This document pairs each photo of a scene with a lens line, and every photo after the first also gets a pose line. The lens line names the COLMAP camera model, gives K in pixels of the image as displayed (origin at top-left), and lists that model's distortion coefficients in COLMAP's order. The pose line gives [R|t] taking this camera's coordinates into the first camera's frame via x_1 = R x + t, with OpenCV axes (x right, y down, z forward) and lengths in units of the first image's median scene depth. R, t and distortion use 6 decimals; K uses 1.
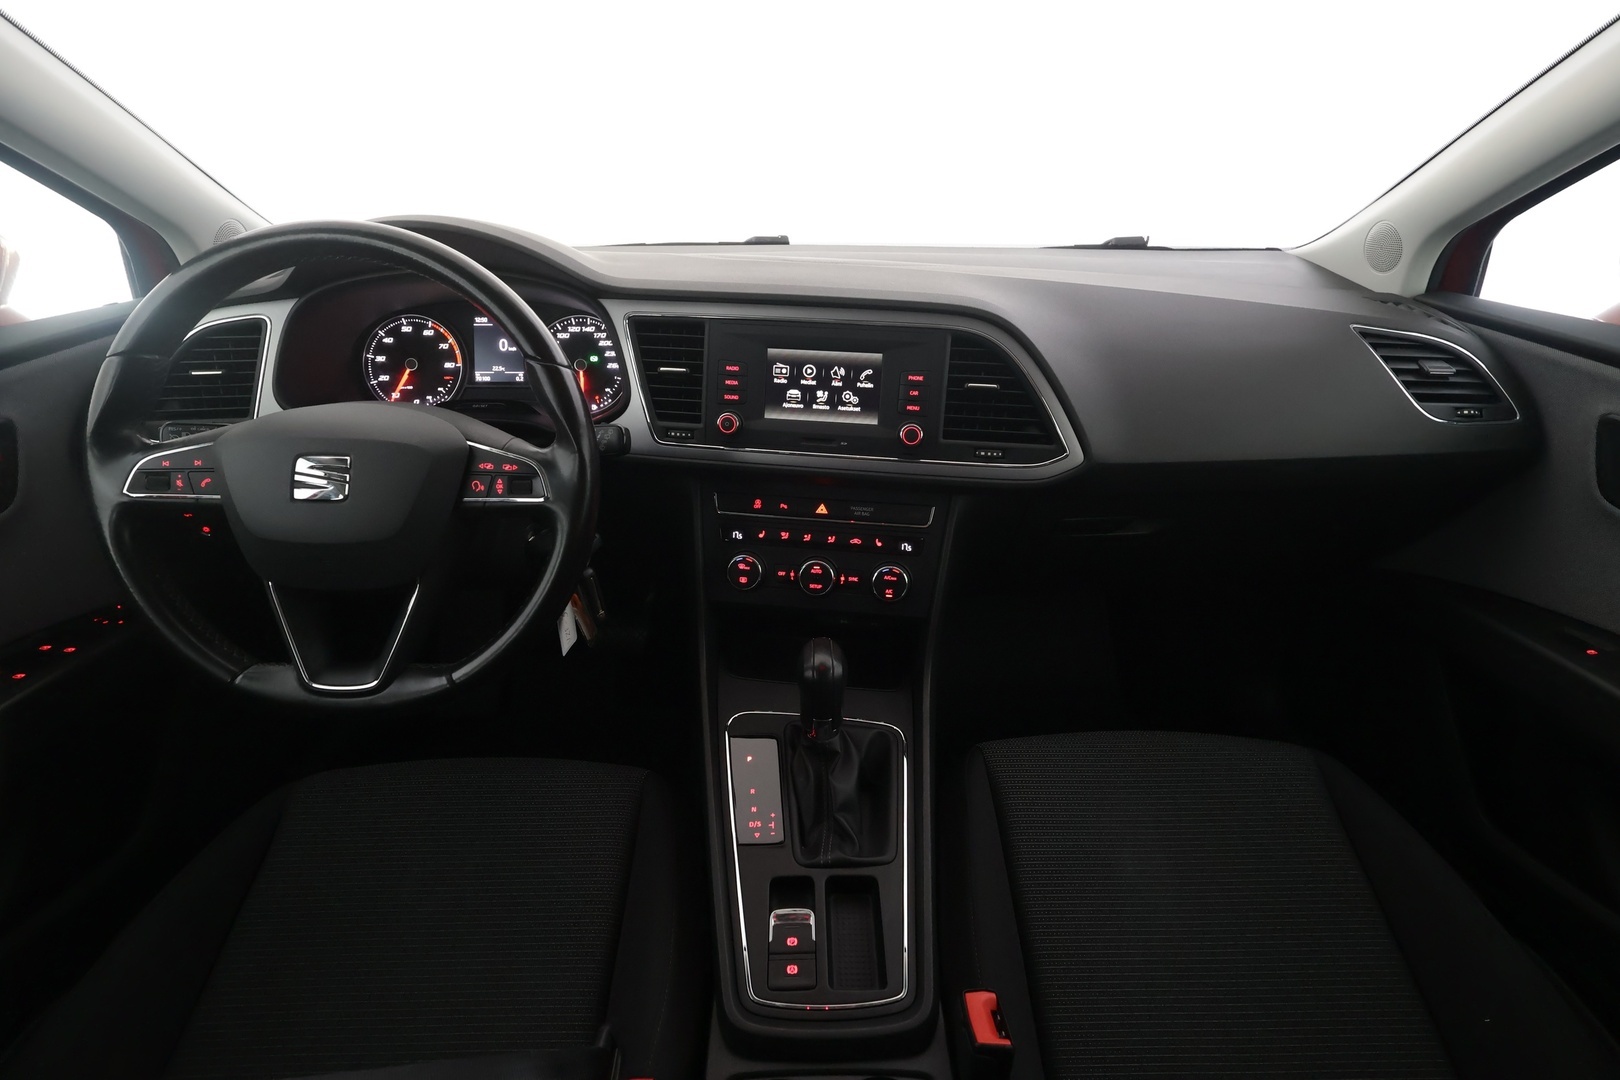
lens RADIAL K [[771.7, 0, 810.0], [0, 771.7, 540.0], [0, 0, 1]] dist [0.001018, 0.000276]
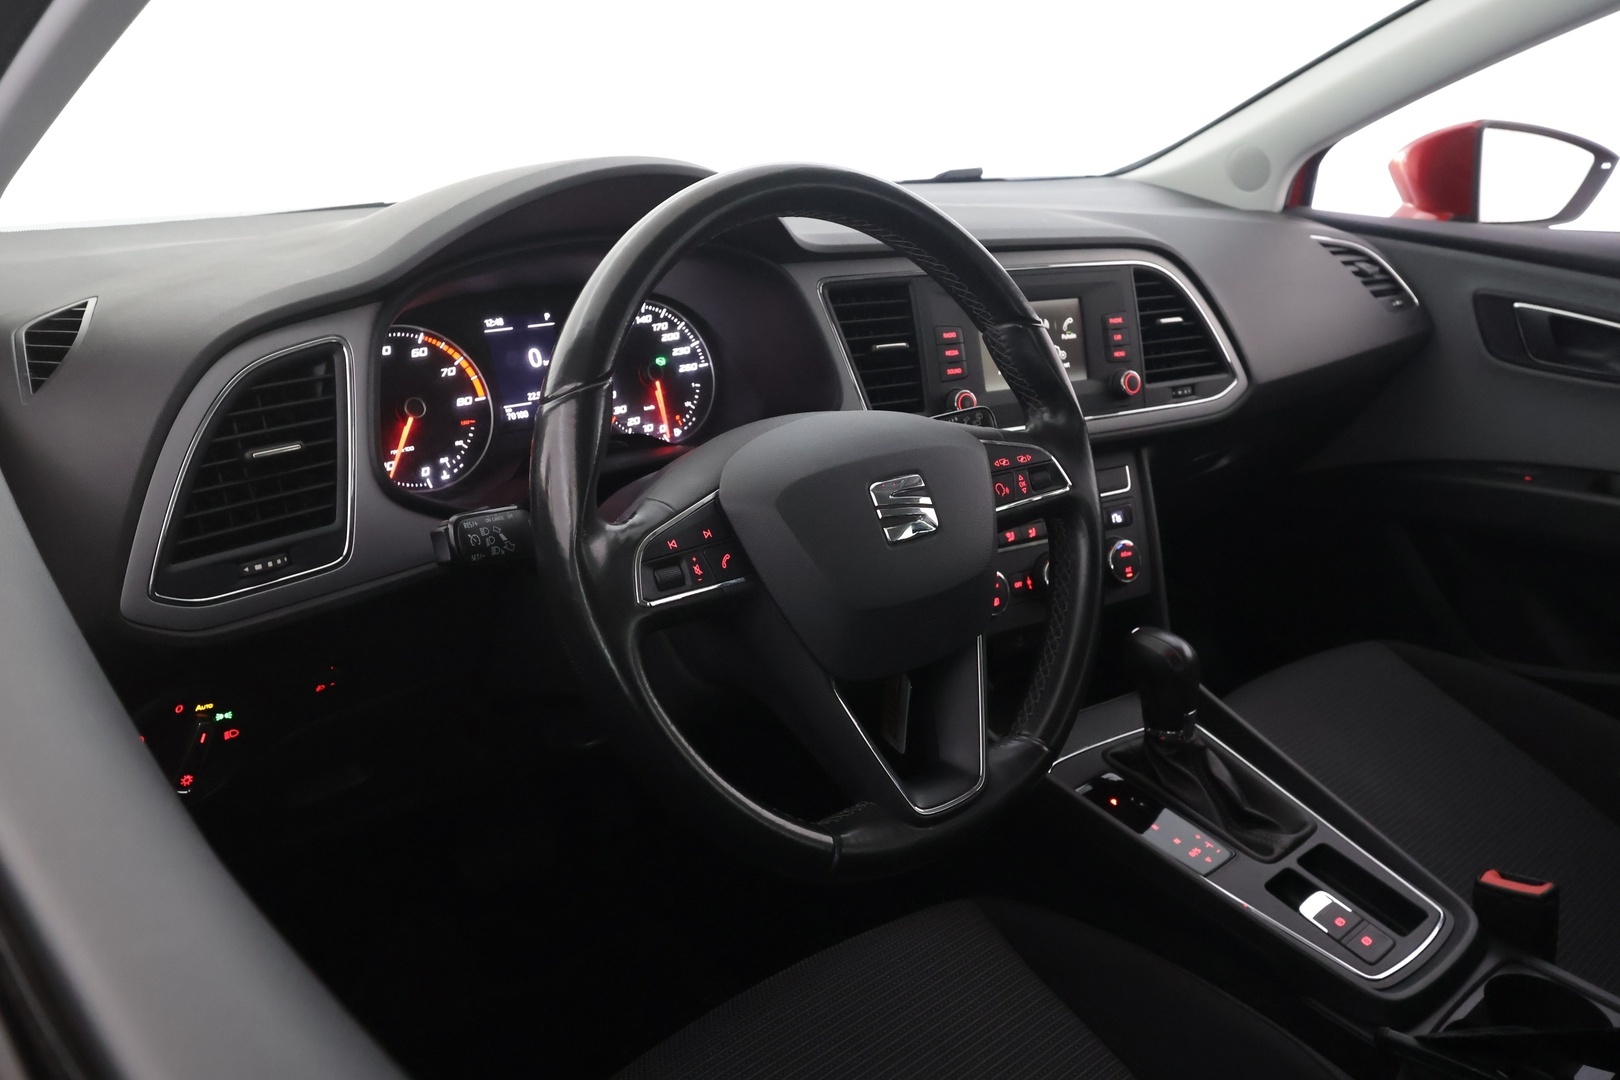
lens RADIAL K [[1311.1, 0, 810.0], [0, 1311.1, 540.0], [0, 0, 1]] dist [0.003104, 0.000381]
pose [[0.747850, -0.206817, 0.630831, -1.029005], [0.275789, 0.961145, -0.011838, -0.043129], [-0.603872, 0.182830, 0.775830, 0.084958]]
